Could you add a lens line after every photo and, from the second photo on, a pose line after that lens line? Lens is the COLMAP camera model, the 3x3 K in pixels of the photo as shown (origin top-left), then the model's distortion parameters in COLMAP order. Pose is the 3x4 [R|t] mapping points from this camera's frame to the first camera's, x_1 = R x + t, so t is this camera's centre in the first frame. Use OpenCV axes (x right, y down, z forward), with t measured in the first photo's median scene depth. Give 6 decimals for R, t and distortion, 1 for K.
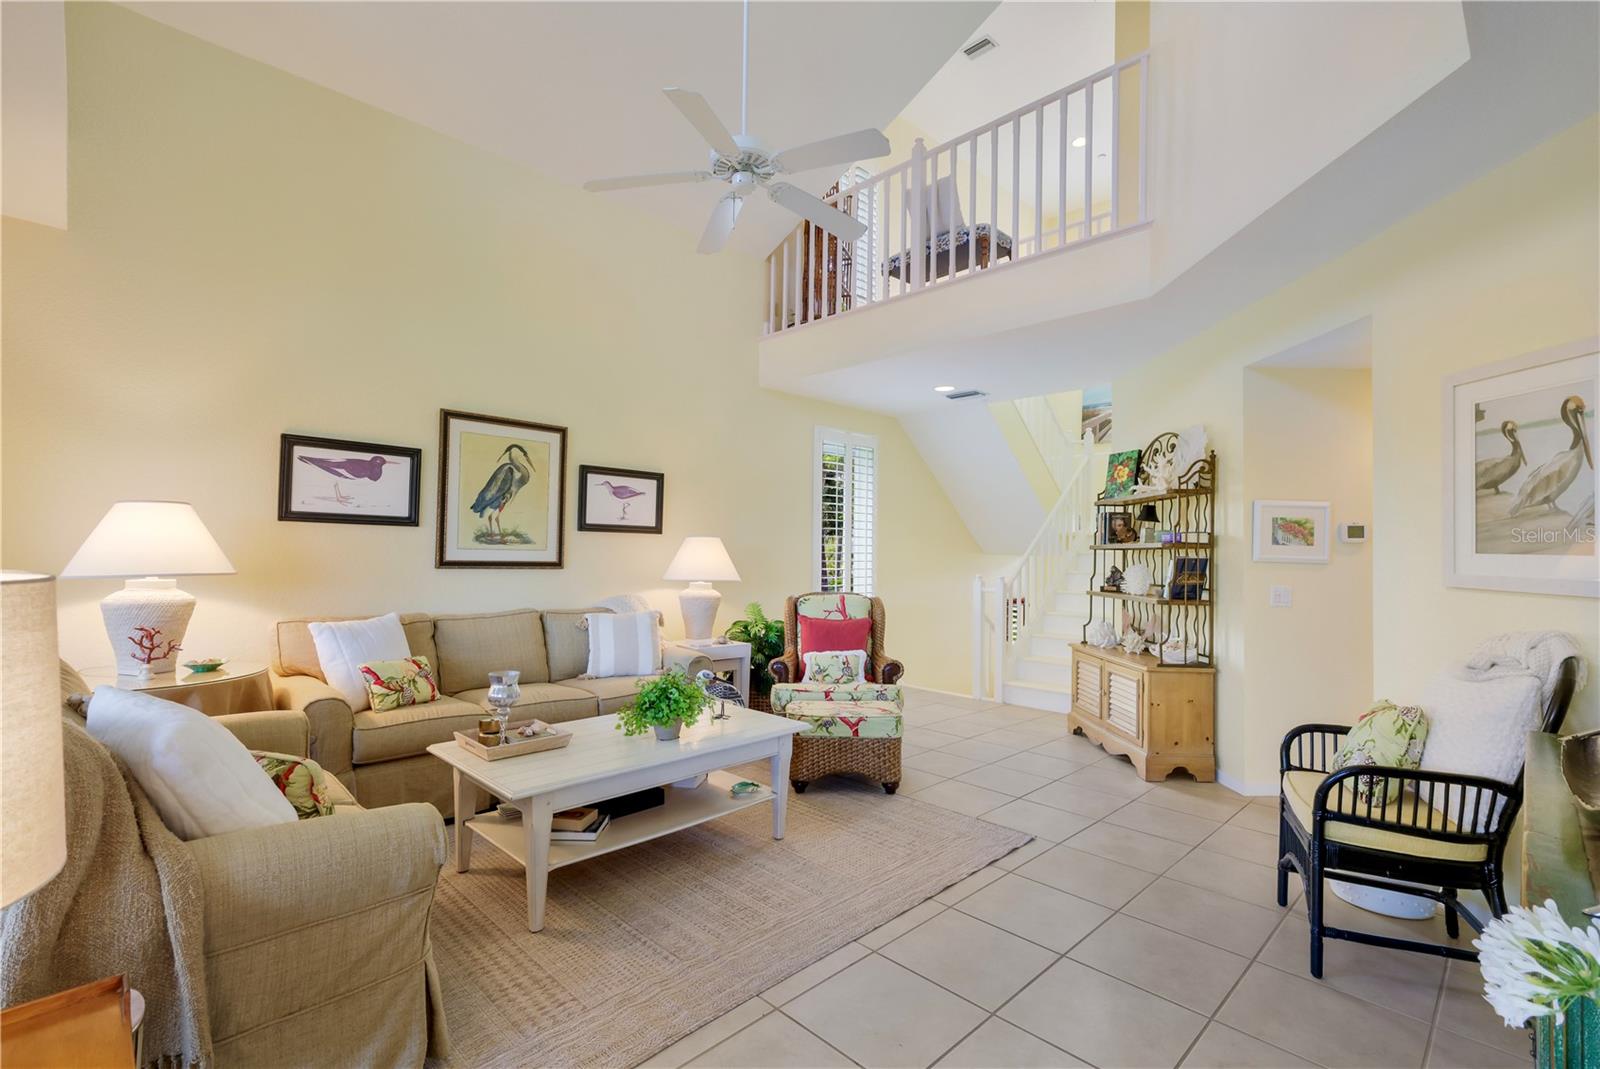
lens RADIAL K [[747.9, 0, 803.9], [0, 747.9, 538.6], [0, 0, 1]] dist [0.008838, -0.000697]
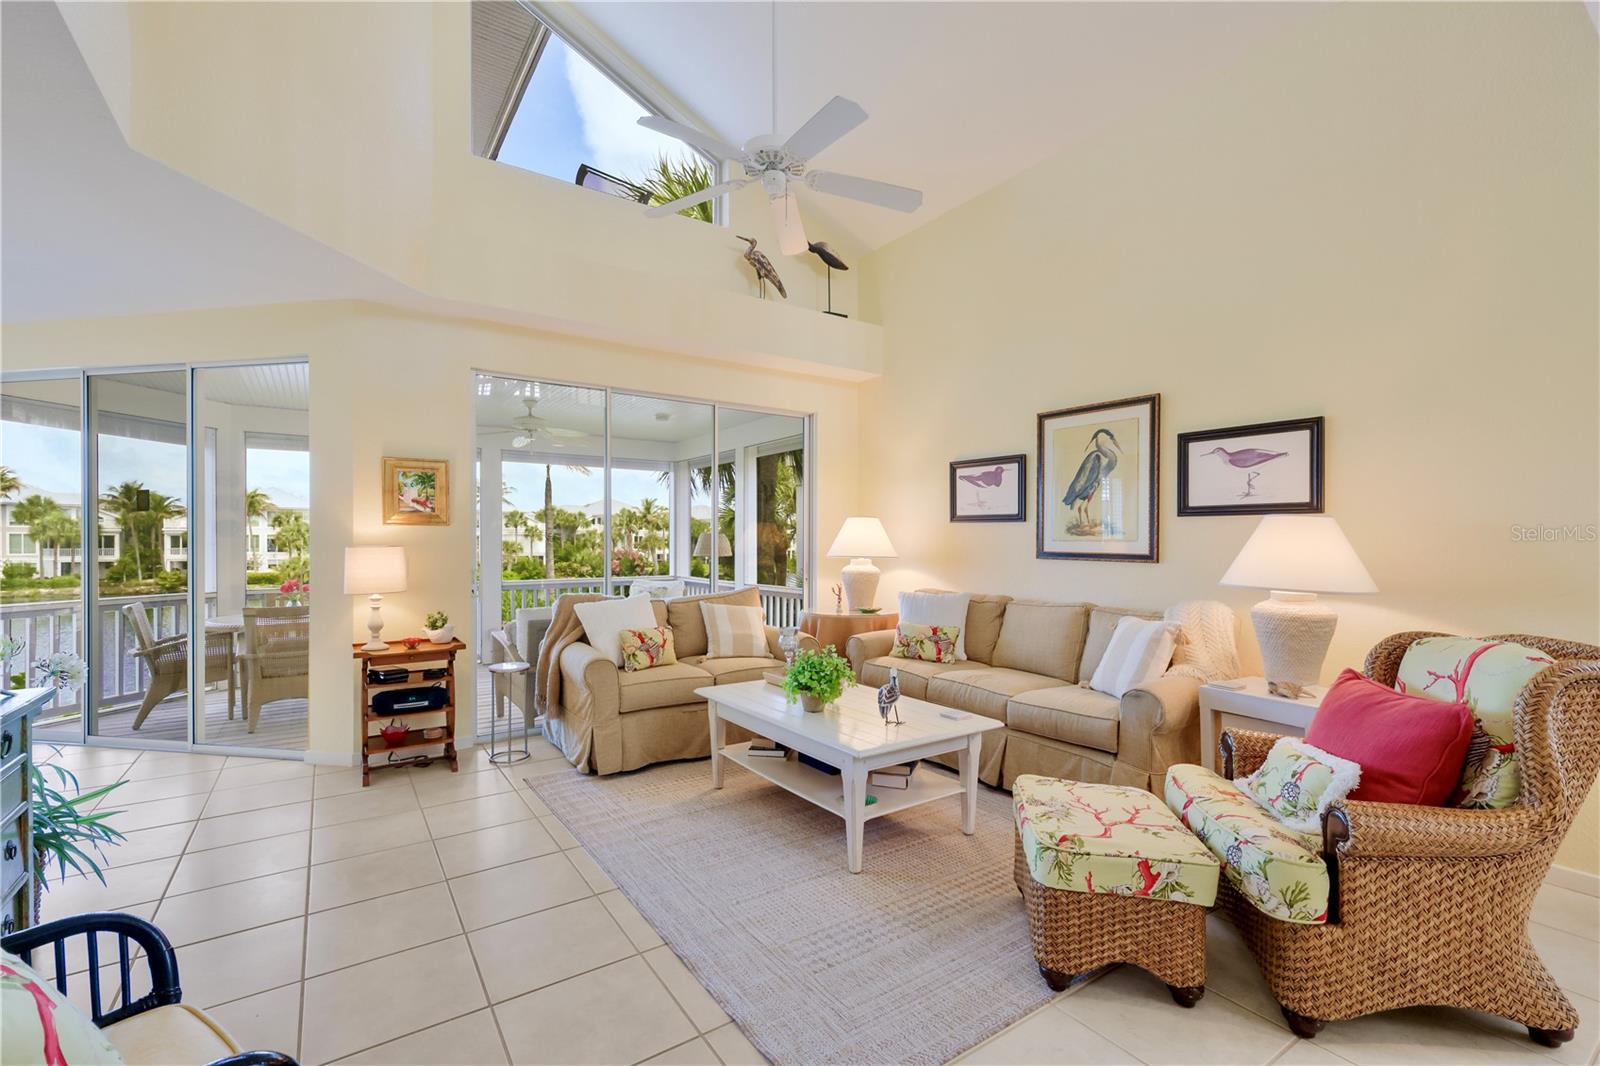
lens RADIAL K [[700.0, 0, 787.3], [0, 700.0, 544.9], [0, 0, 1]] dist [0.006684, -0.000293]
pose [[-0.213169, -0.000826, -0.977015, 0.577735], [0.022779, 0.999724, -0.005815, 0.016494], [0.976750, -0.023495, -0.213092, 0.818221]]
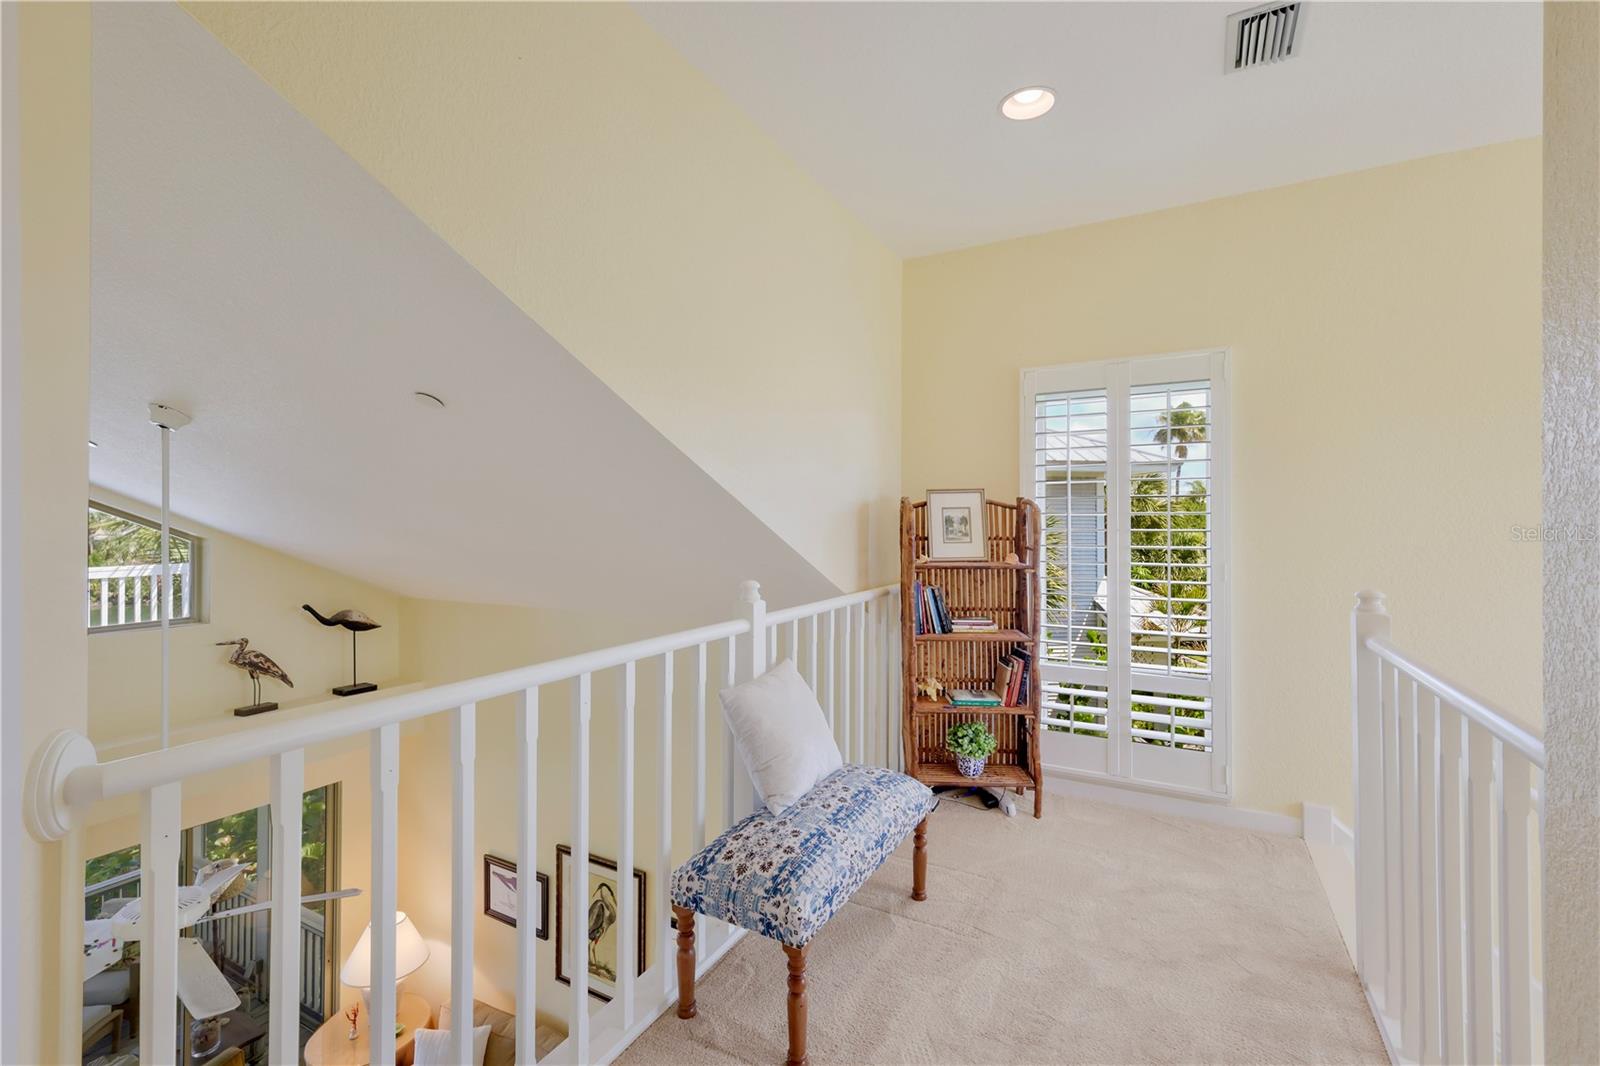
lens RADIAL K [[700.0, 0, 805.1], [0, 700.0, 517.2], [0, 0, 1]] dist [0.006684, -0.000293]
pose [[0.287409, -0.008154, -0.957773, 0.678277], [0.025345, 0.999678, -0.000905, -0.657704], [0.957473, -0.024014, 0.287523, 1.023837]]
